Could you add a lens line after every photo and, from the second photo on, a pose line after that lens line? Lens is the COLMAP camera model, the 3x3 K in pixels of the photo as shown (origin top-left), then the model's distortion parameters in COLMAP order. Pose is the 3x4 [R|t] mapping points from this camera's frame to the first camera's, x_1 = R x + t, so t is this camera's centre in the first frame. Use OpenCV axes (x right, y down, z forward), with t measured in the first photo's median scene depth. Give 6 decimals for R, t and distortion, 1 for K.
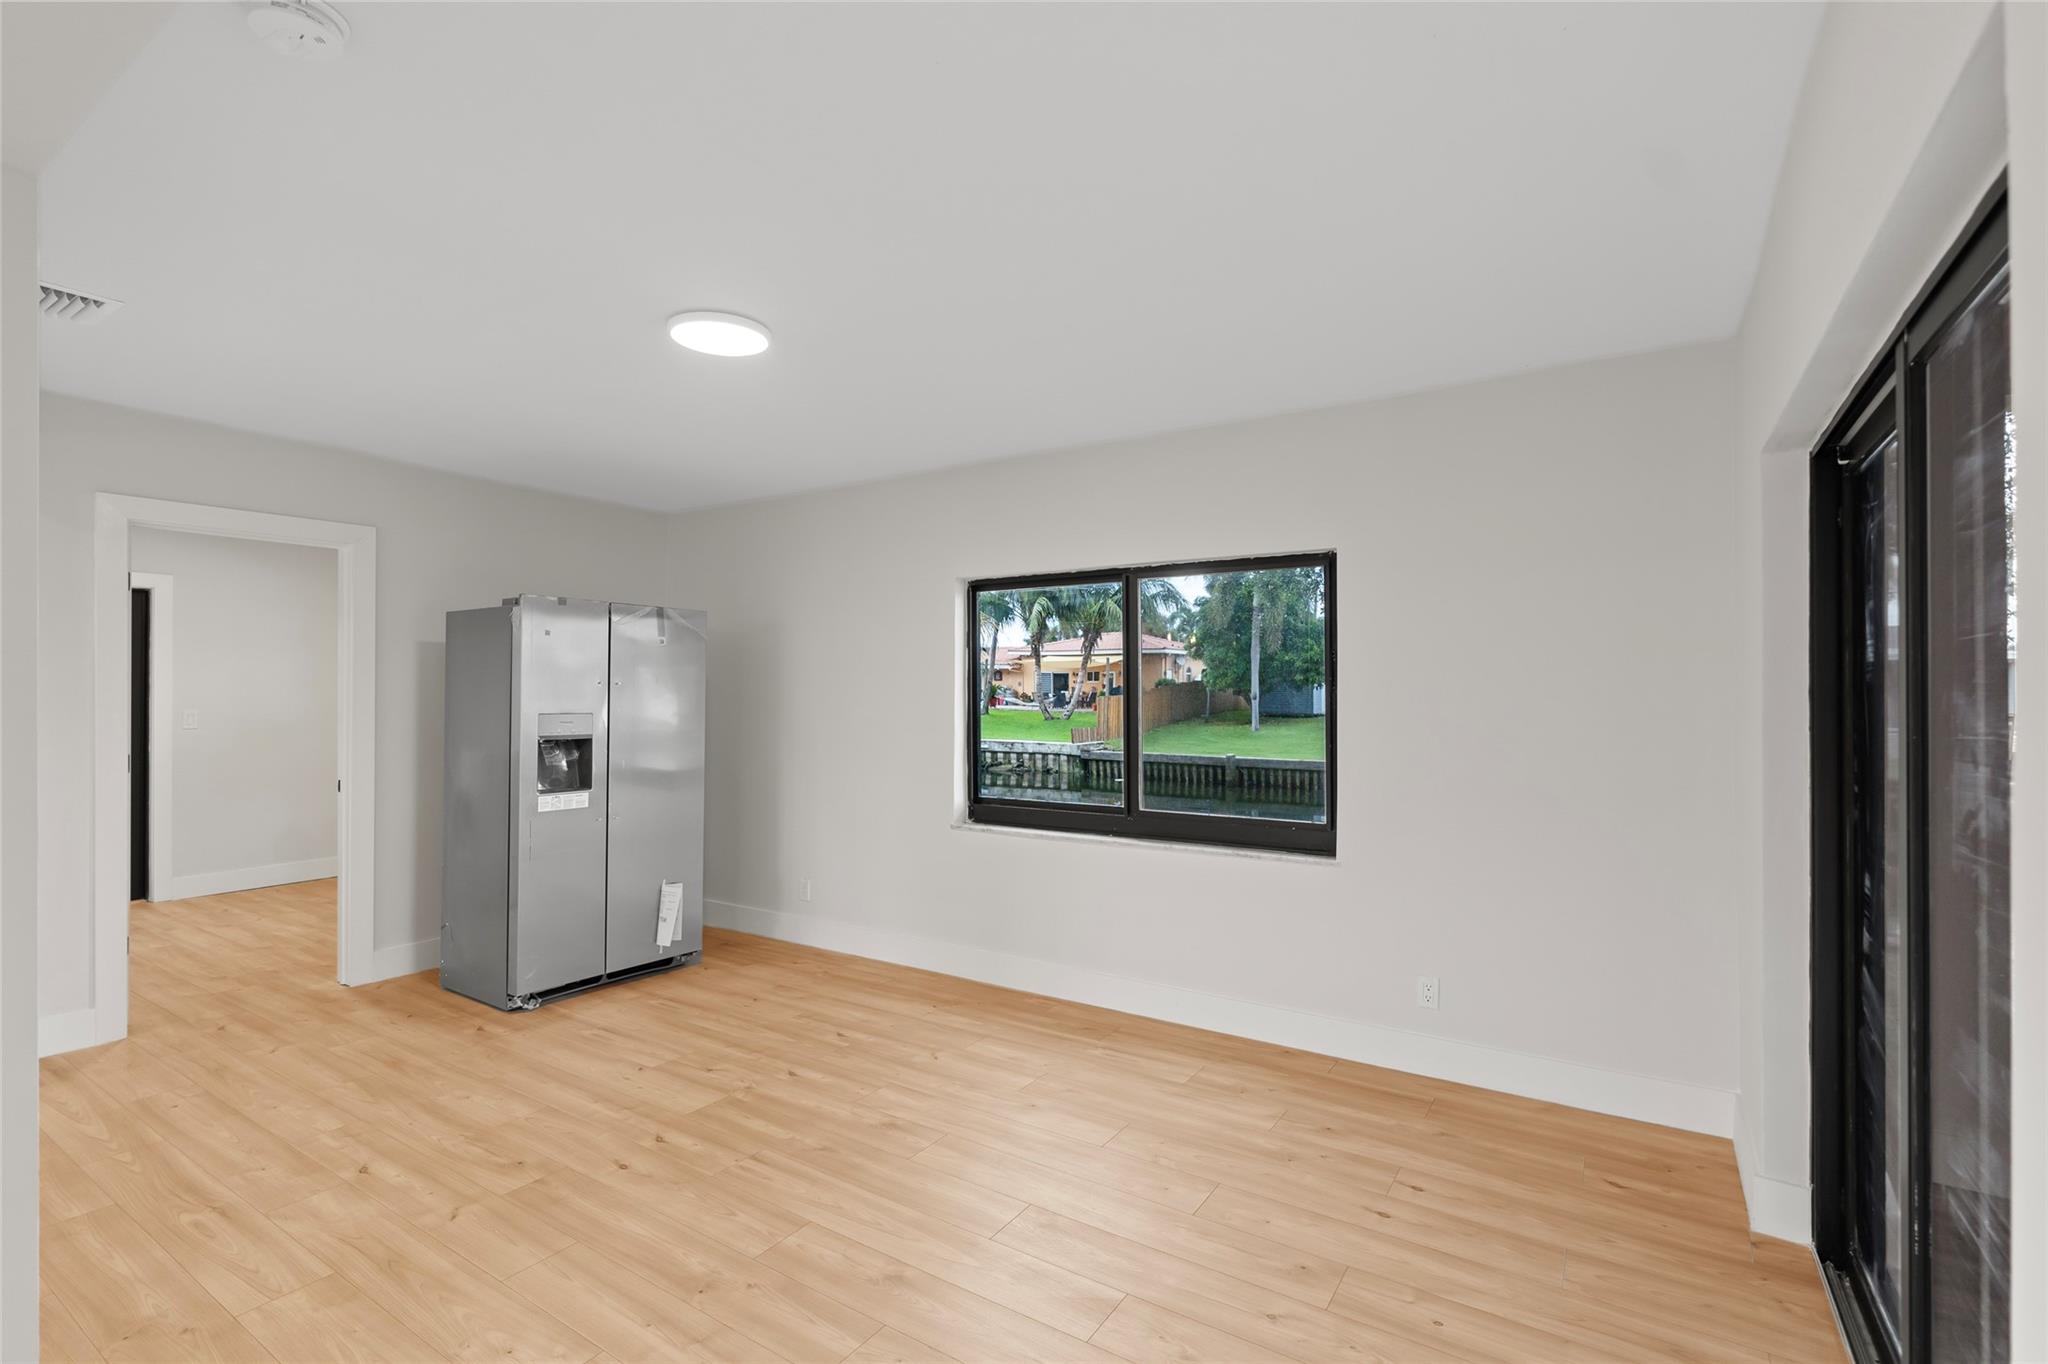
lens RADIAL K [[931.7, 0, 1024.0], [0, 931.7, 682.0], [0, 0, 1]] dist [-0.005046, -0.000395]
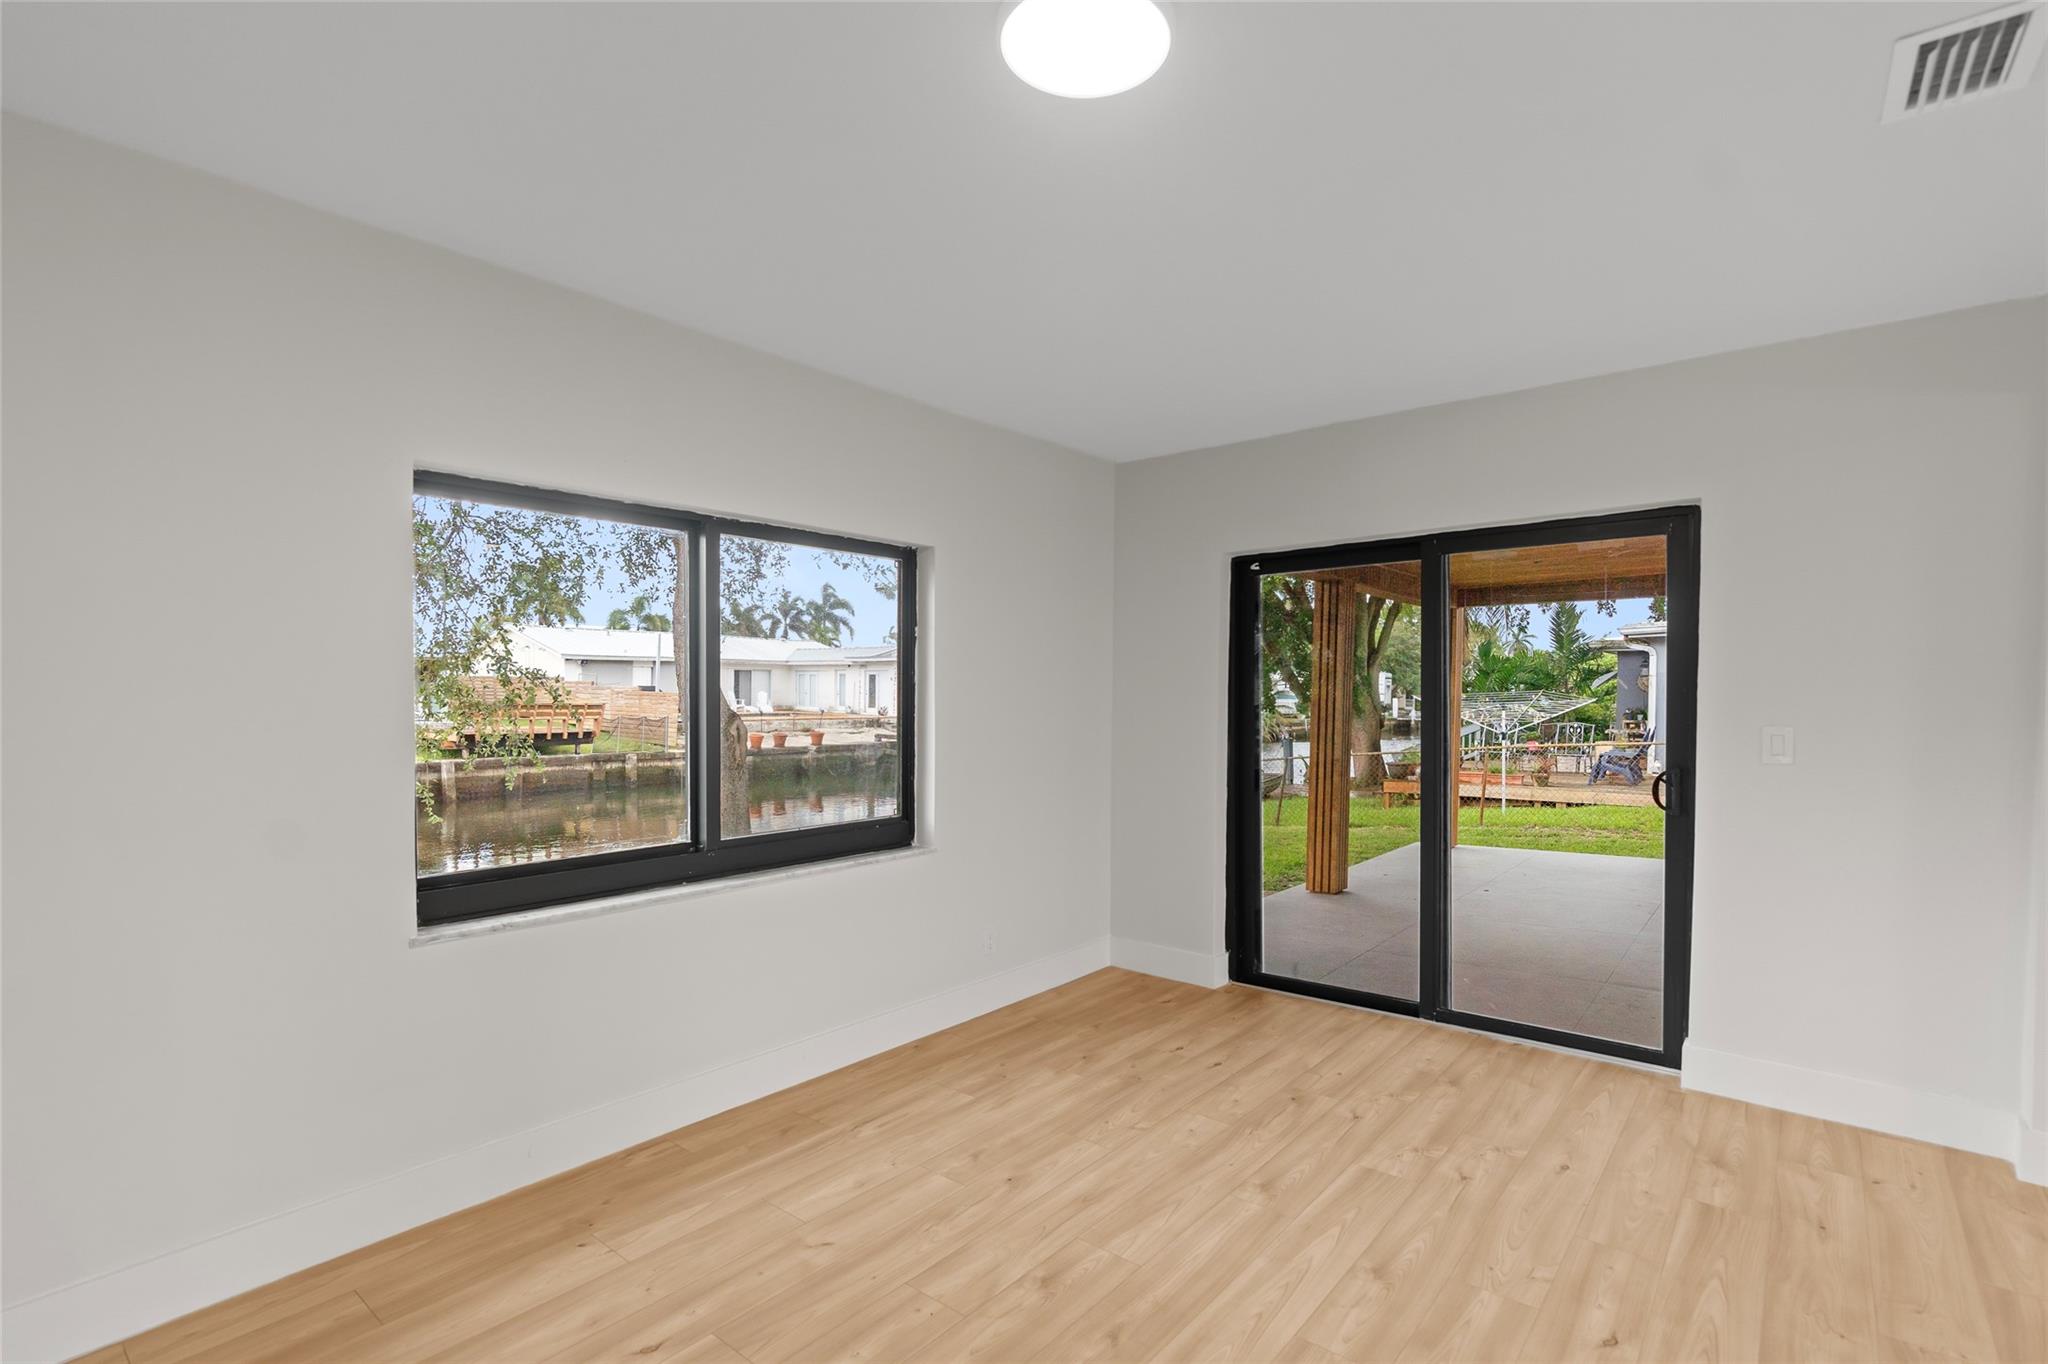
lens RADIAL K [[961.3, 0, 1041.1], [0, 961.3, 718.7], [0, 0, 1]] dist [-0.004798, -0.000262]
pose [[0.105663, -0.030345, 0.993939, -0.772158], [-0.016533, 0.999343, 0.032267, 0.011062], [-0.994265, -0.019842, 0.105091, 0.822880]]
